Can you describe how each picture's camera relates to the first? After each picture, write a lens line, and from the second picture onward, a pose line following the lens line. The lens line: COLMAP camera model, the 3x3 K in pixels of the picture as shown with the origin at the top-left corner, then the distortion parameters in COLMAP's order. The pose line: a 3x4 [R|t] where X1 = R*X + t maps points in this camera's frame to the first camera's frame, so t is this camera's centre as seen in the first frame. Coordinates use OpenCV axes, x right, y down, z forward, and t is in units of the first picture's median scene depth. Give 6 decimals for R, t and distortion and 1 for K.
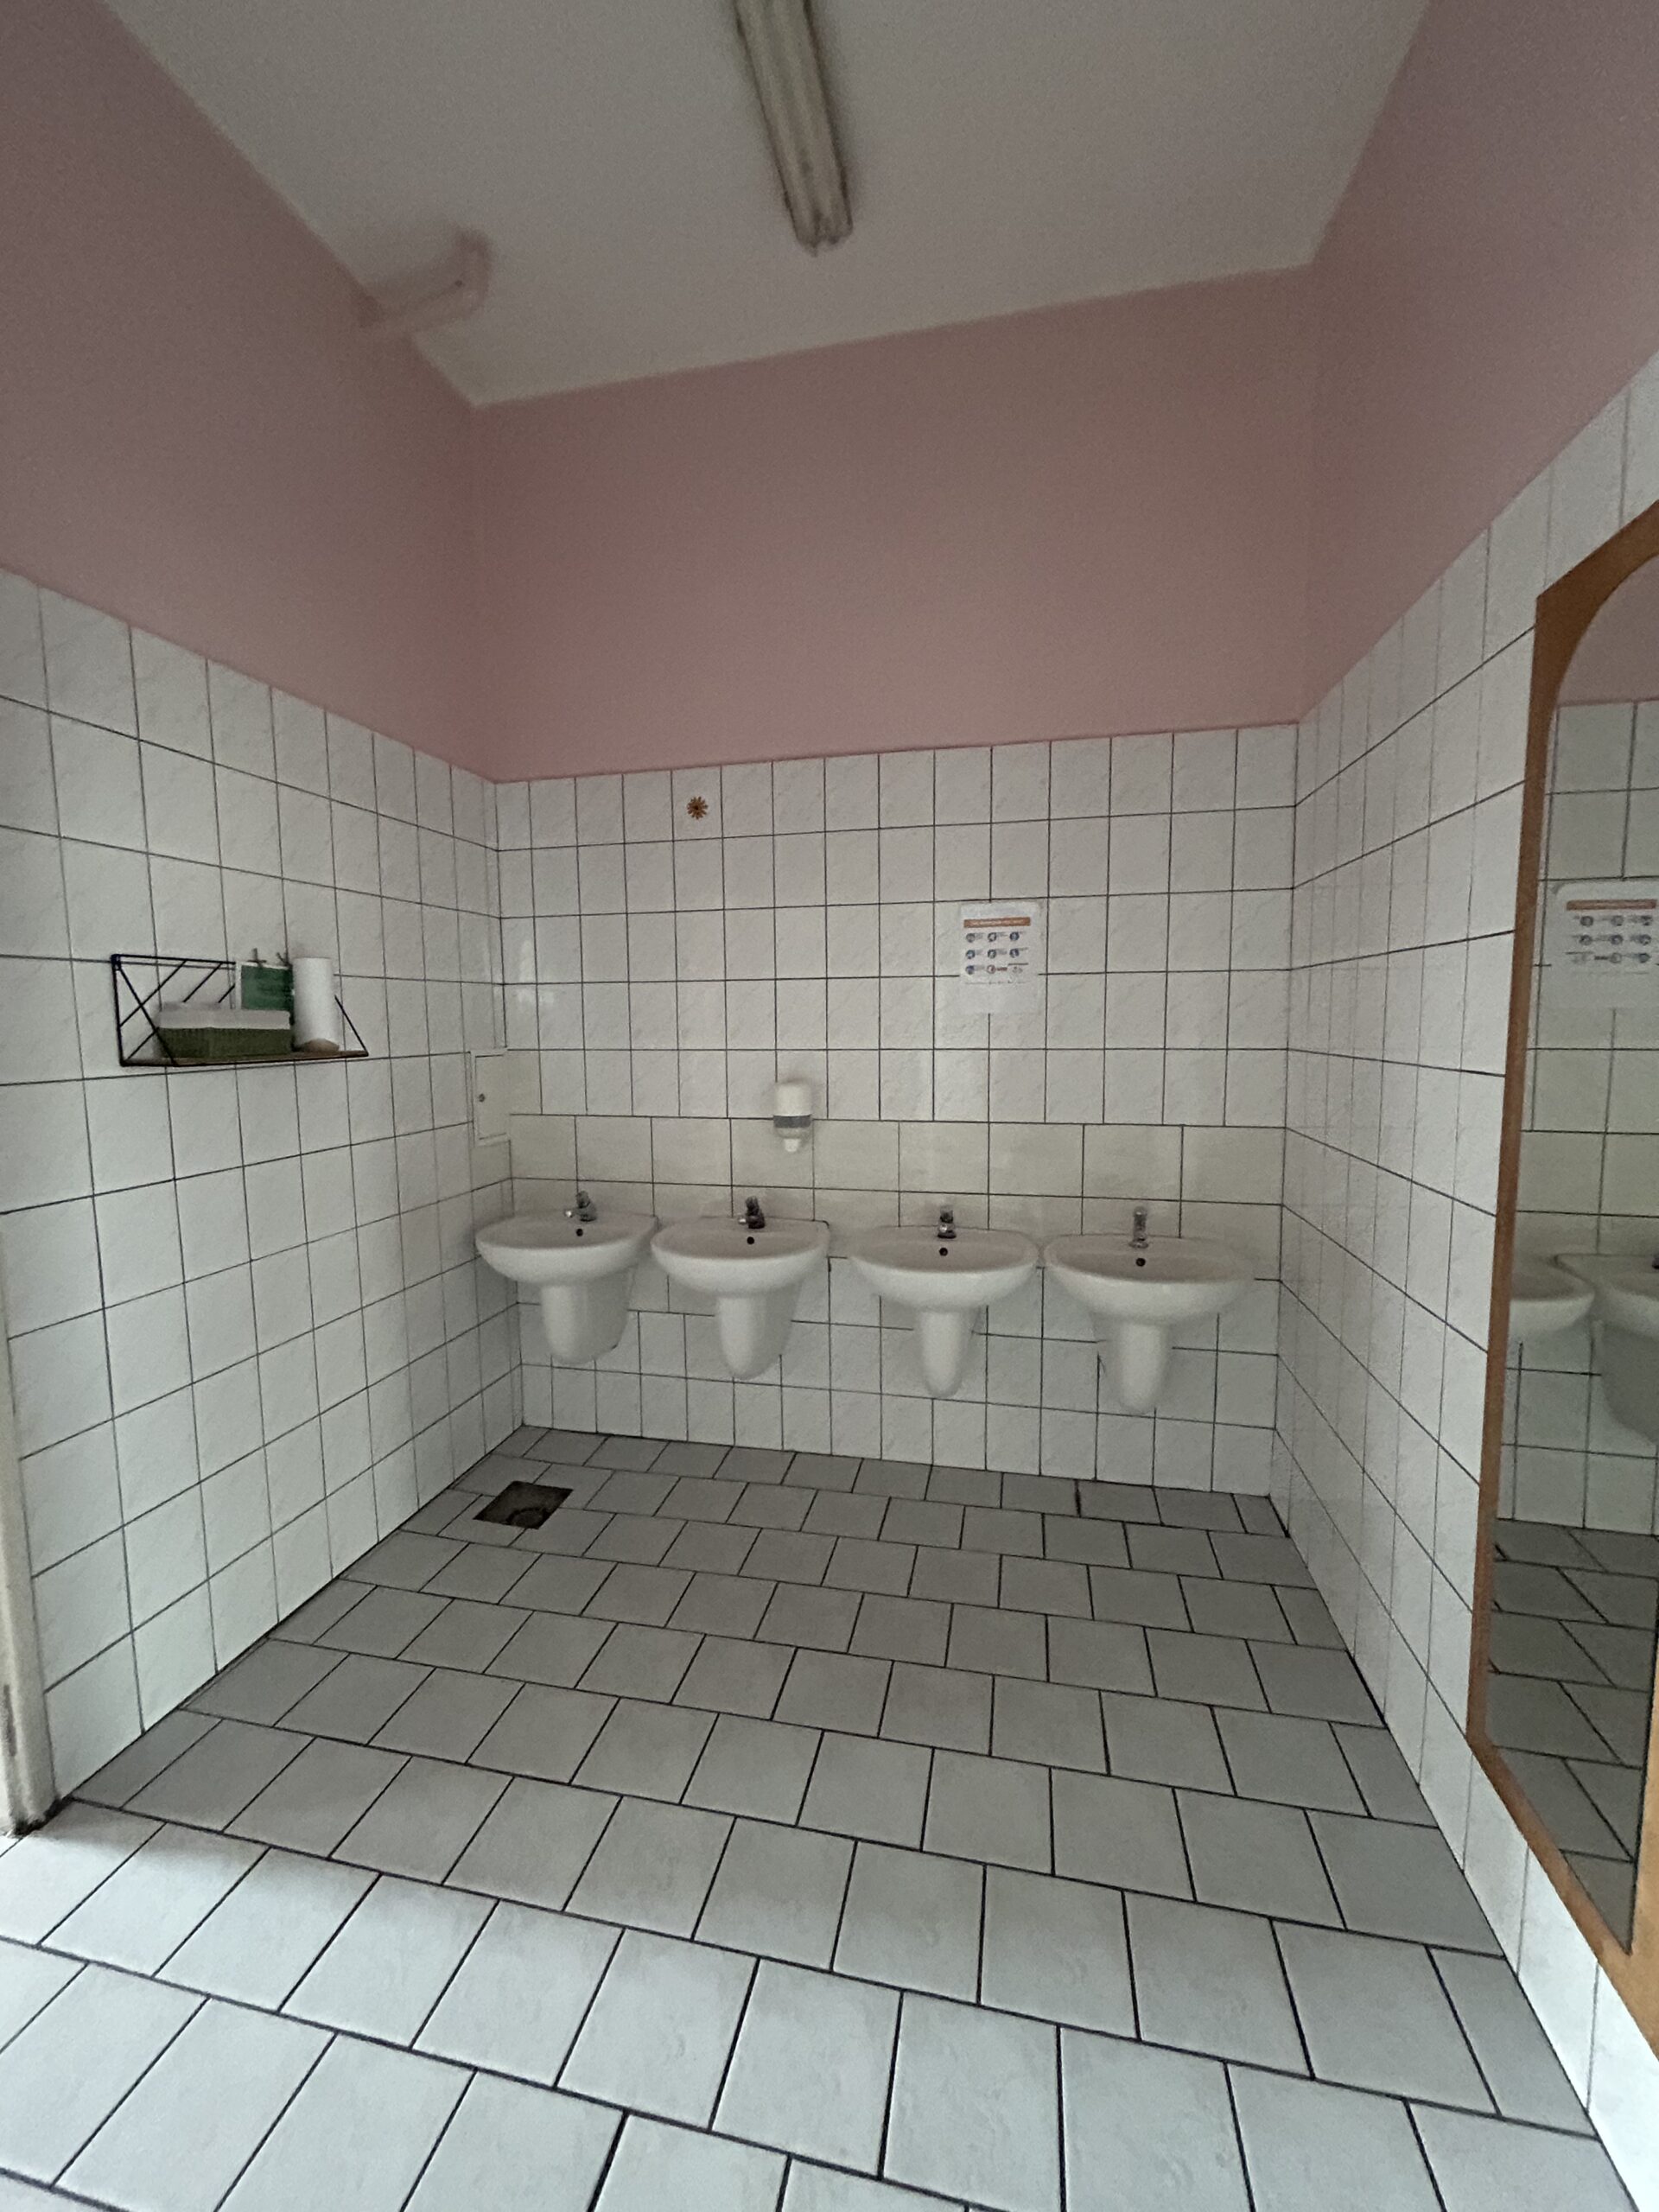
lens RADIAL K [[890.0, 0, 827.9], [0, 890.0, 1101.3], [0, 0, 1]] dist [-0.002045, -0.000195]
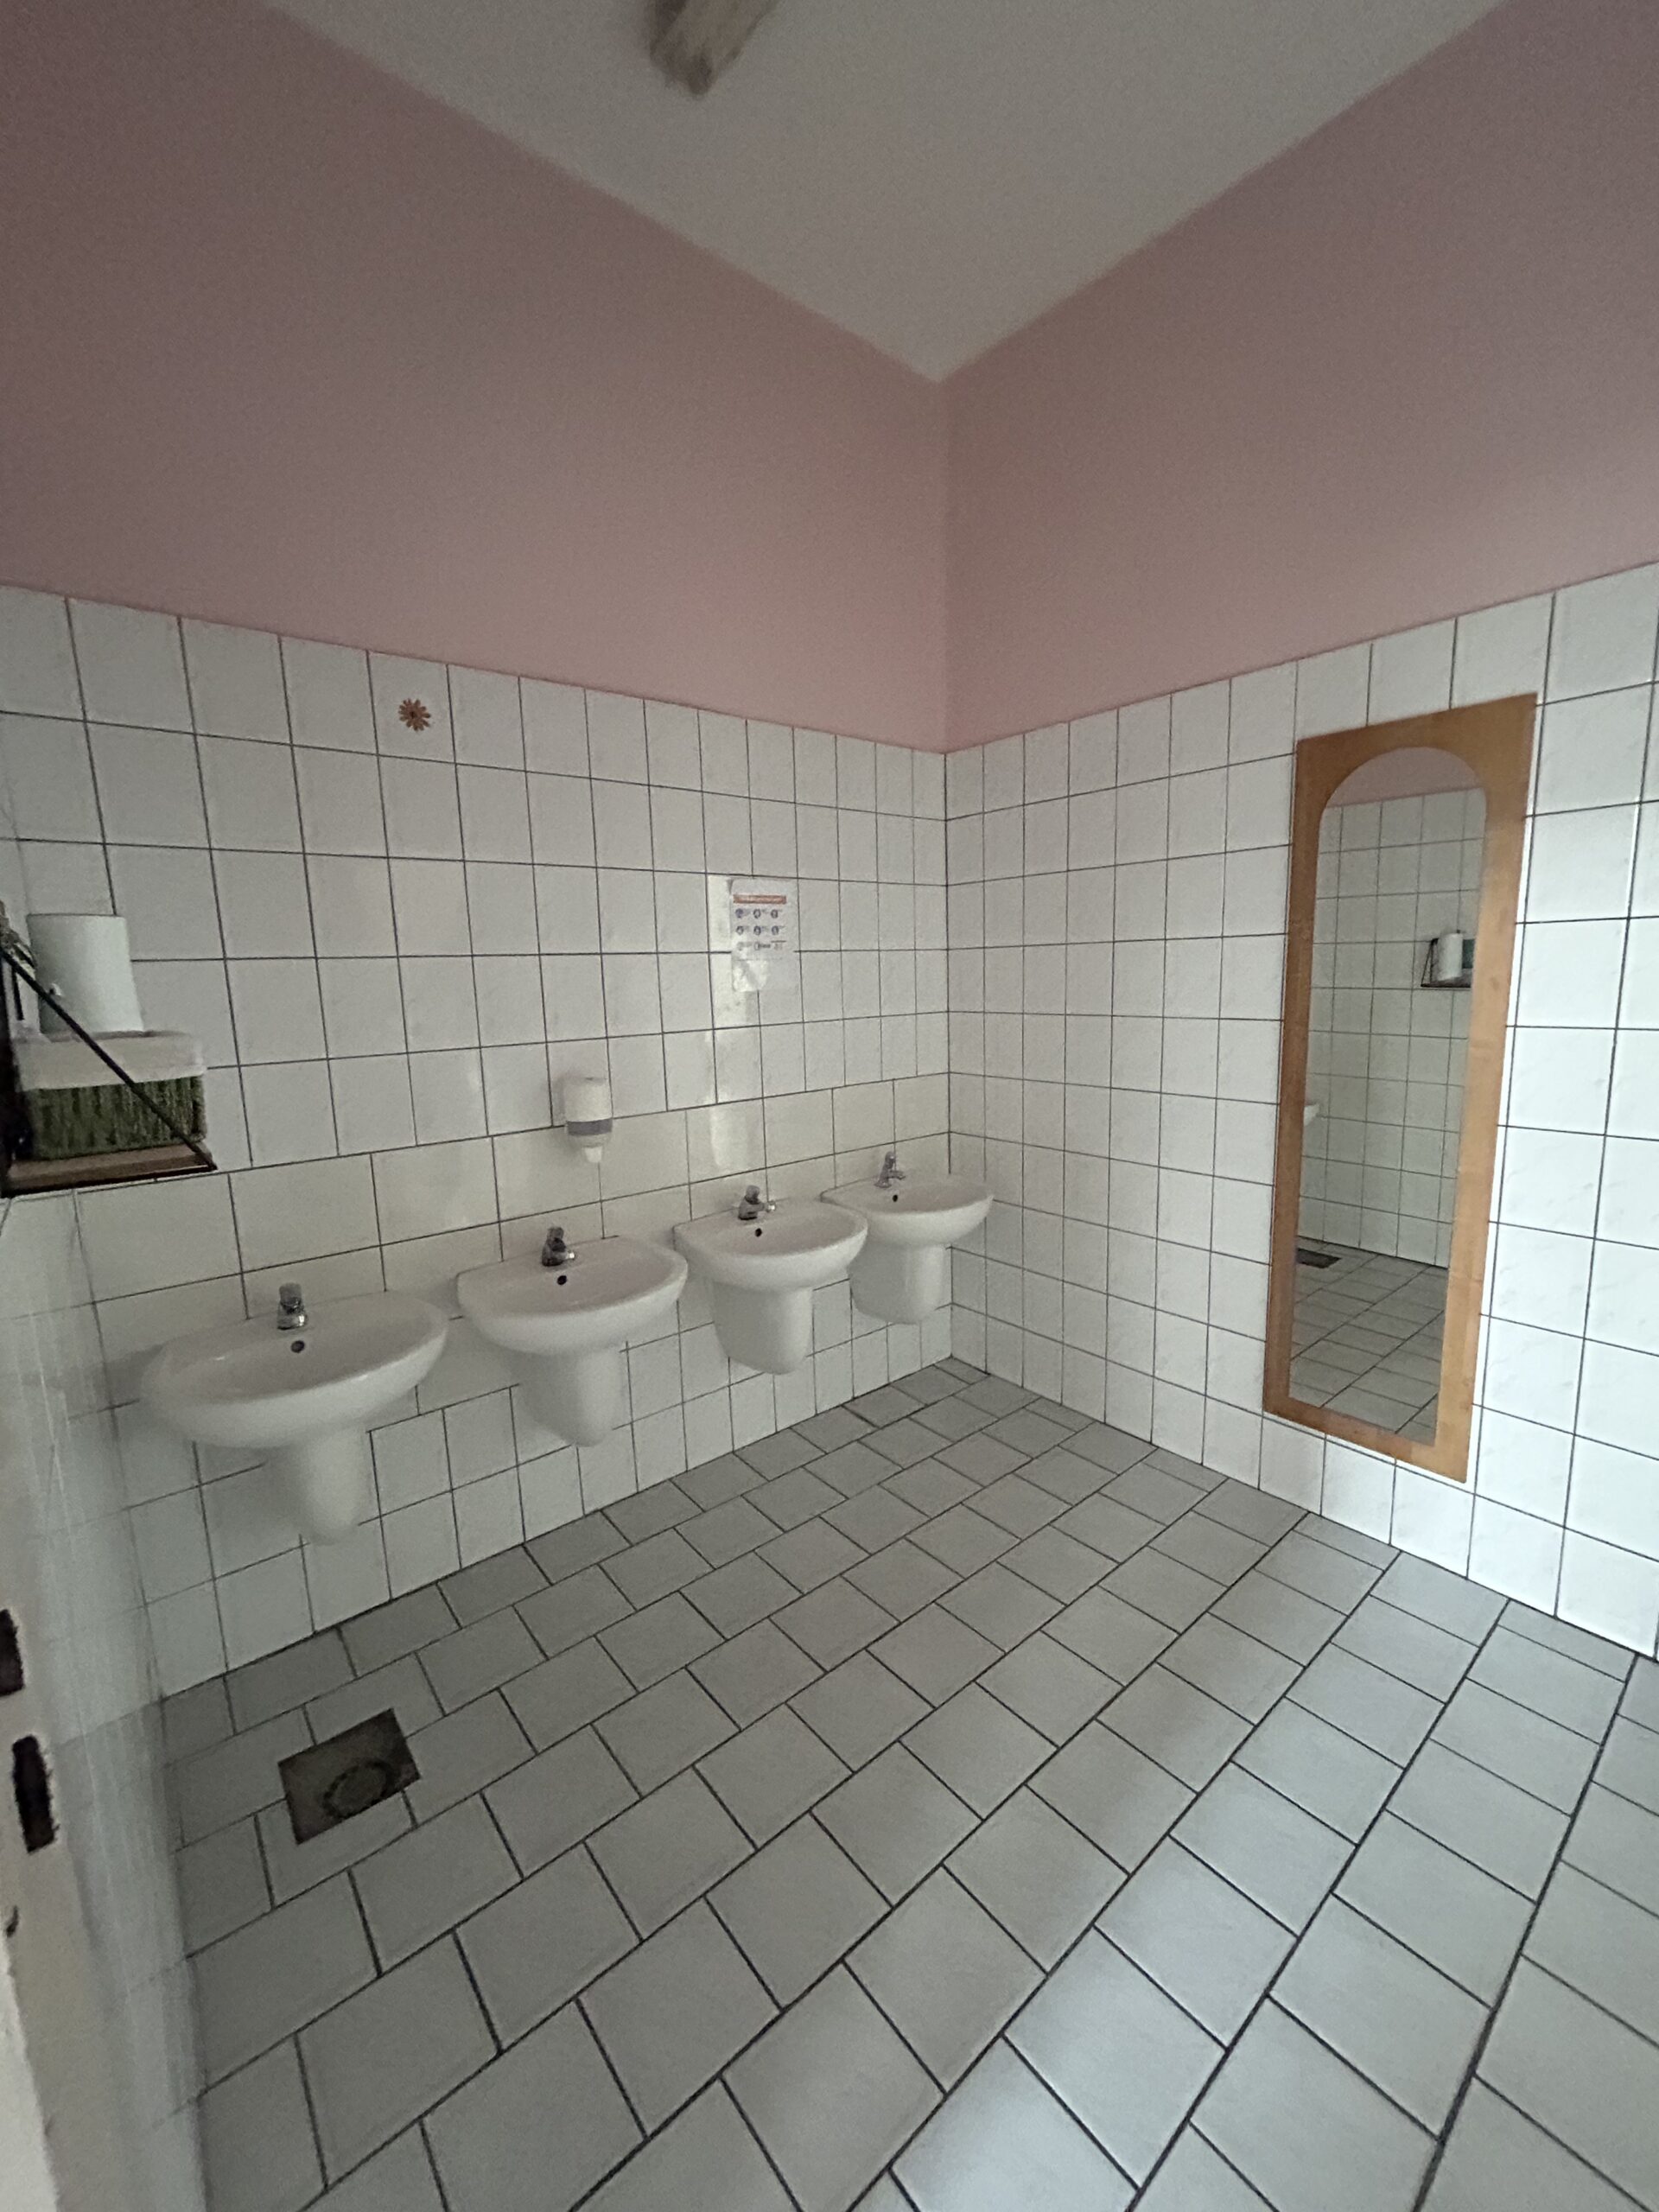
lens RADIAL K [[890.0, 0, 827.9], [0, 890.0, 1101.3], [0, 0, 1]] dist [-0.002045, -0.000195]
pose [[0.615615, -0.126303, 0.777860, -0.608790], [0.095059, 0.991767, 0.085804, -0.056517], [-0.782293, 0.021120, 0.622553, 0.337106]]
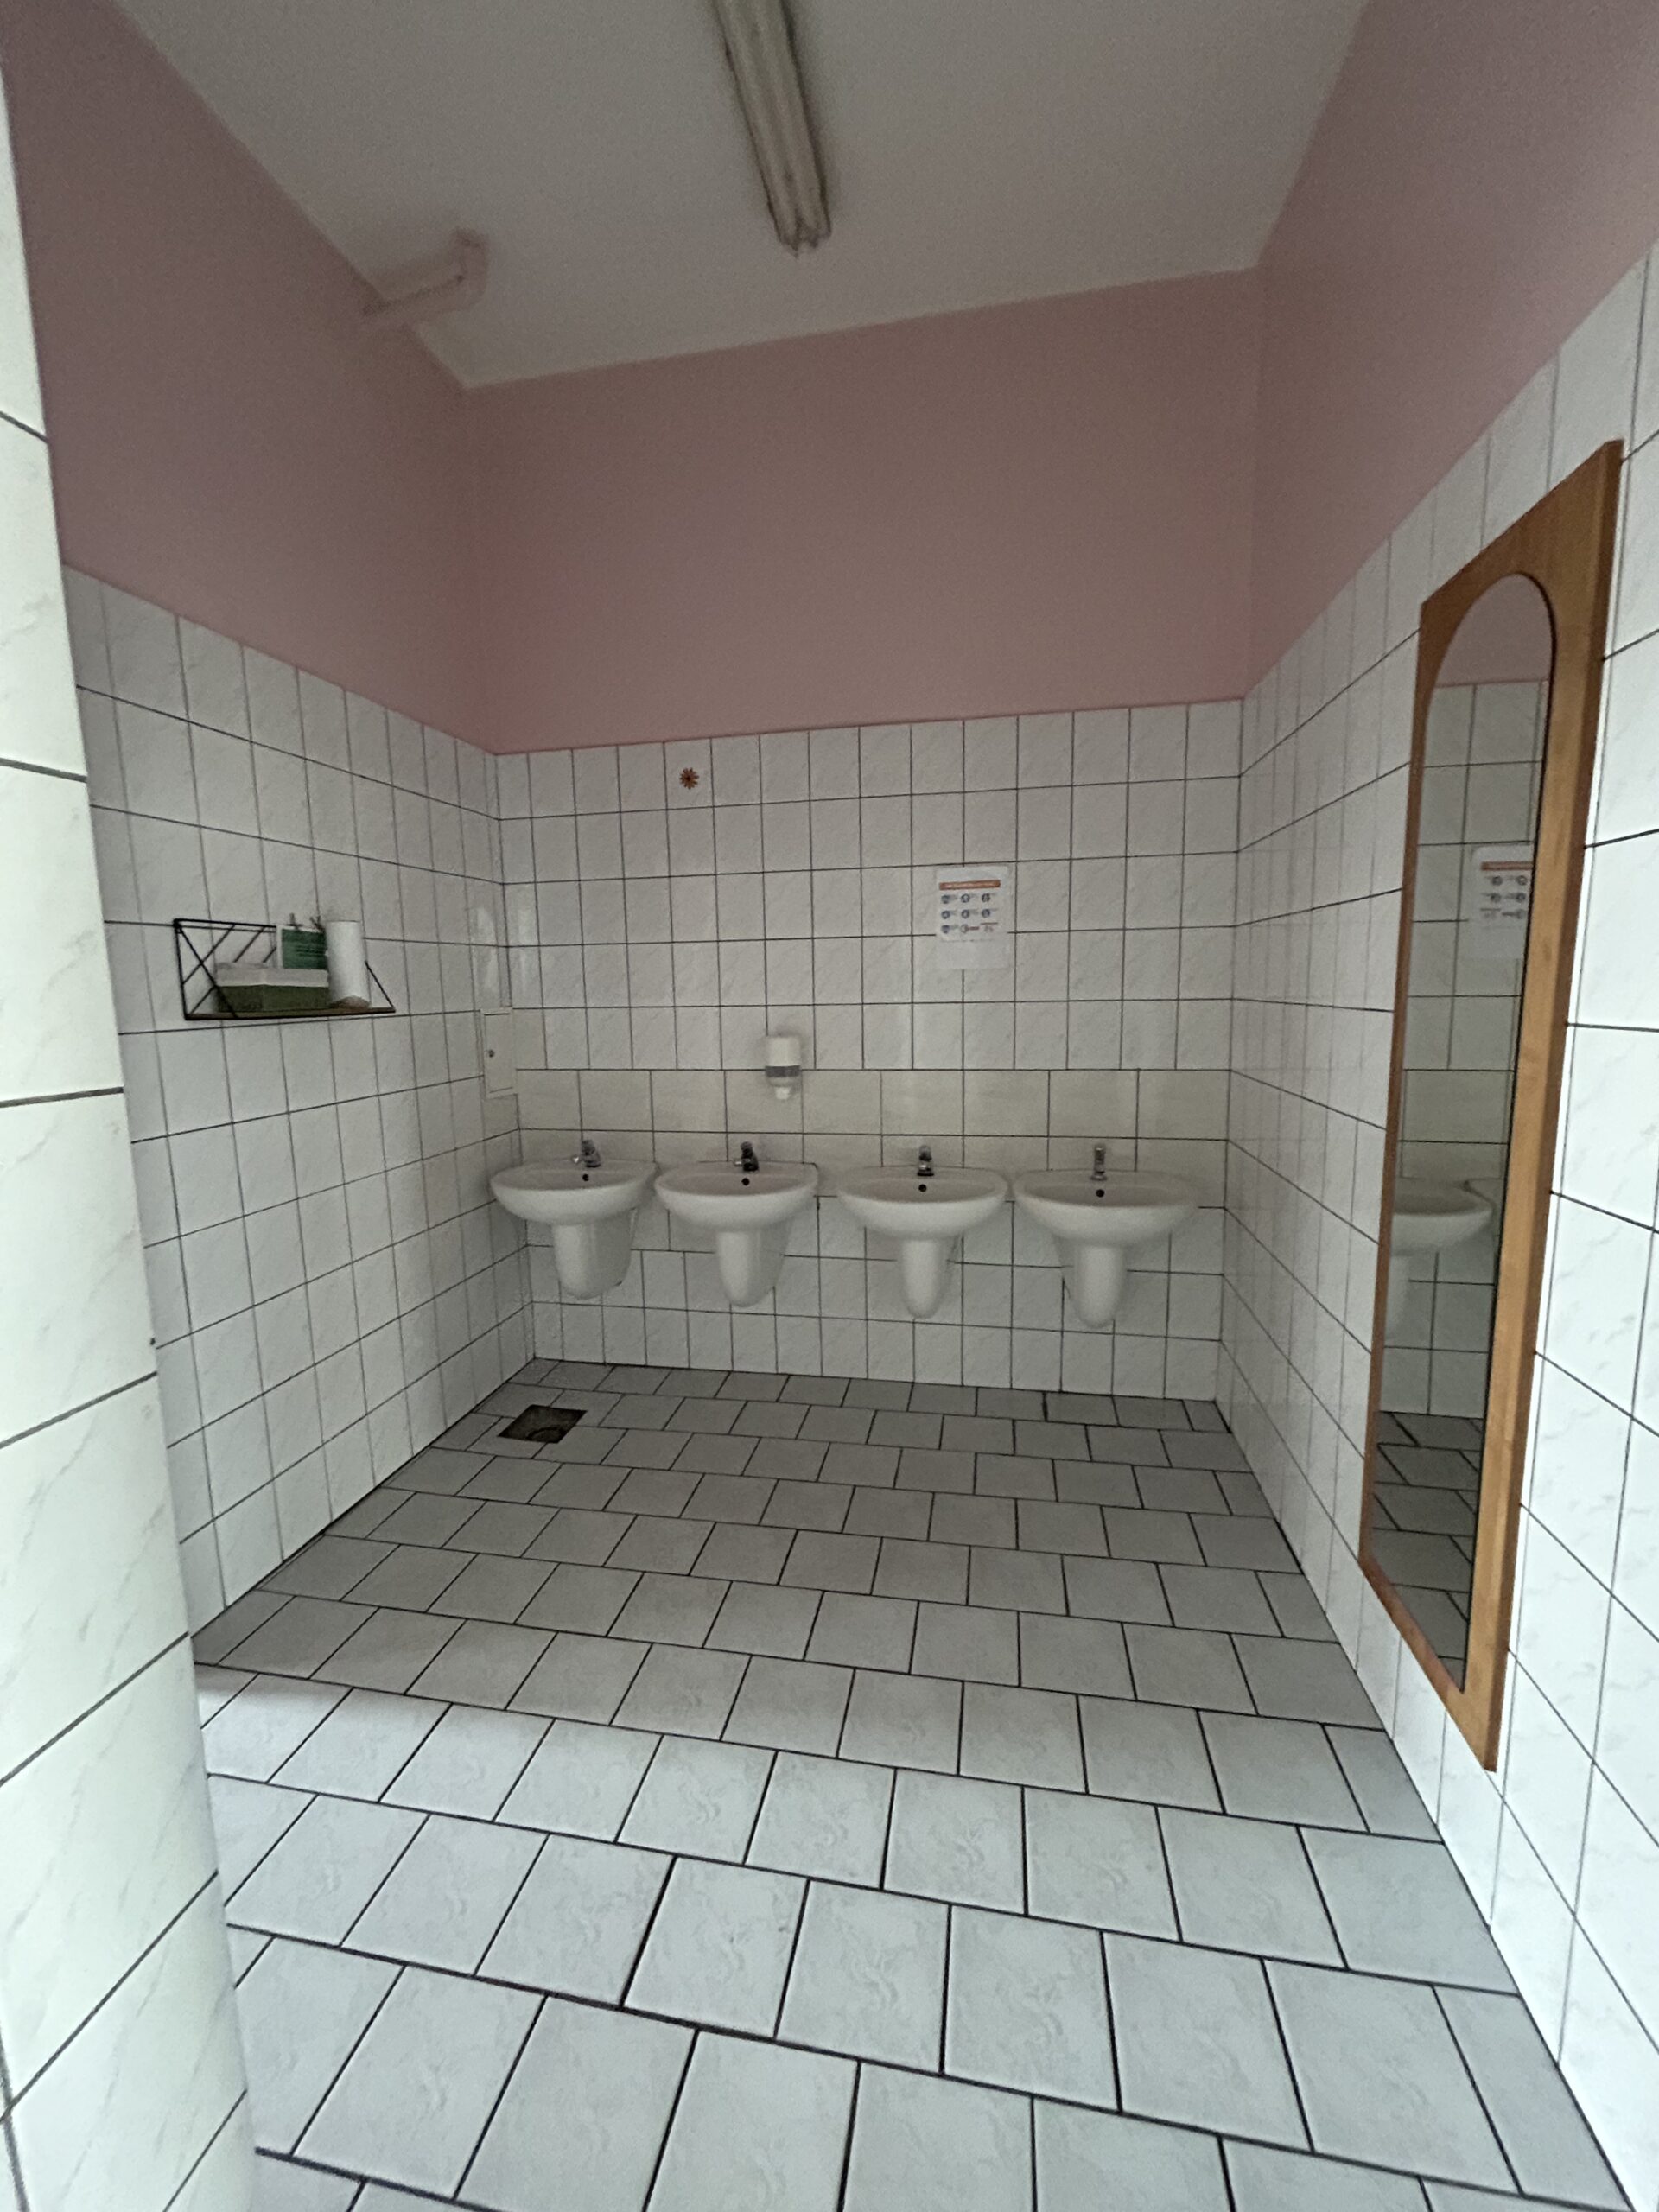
lens RADIAL K [[892.2, 0, 826.1], [0, 892.2, 1101.3], [0, 0, 1]] dist [-0.003118, -0.000152]
pose [[0.999593, -0.012479, 0.025651, -0.017018], [0.011499, 0.999212, 0.037976, 0.020428], [-0.026104, -0.037665, 0.998949, -0.097031]]
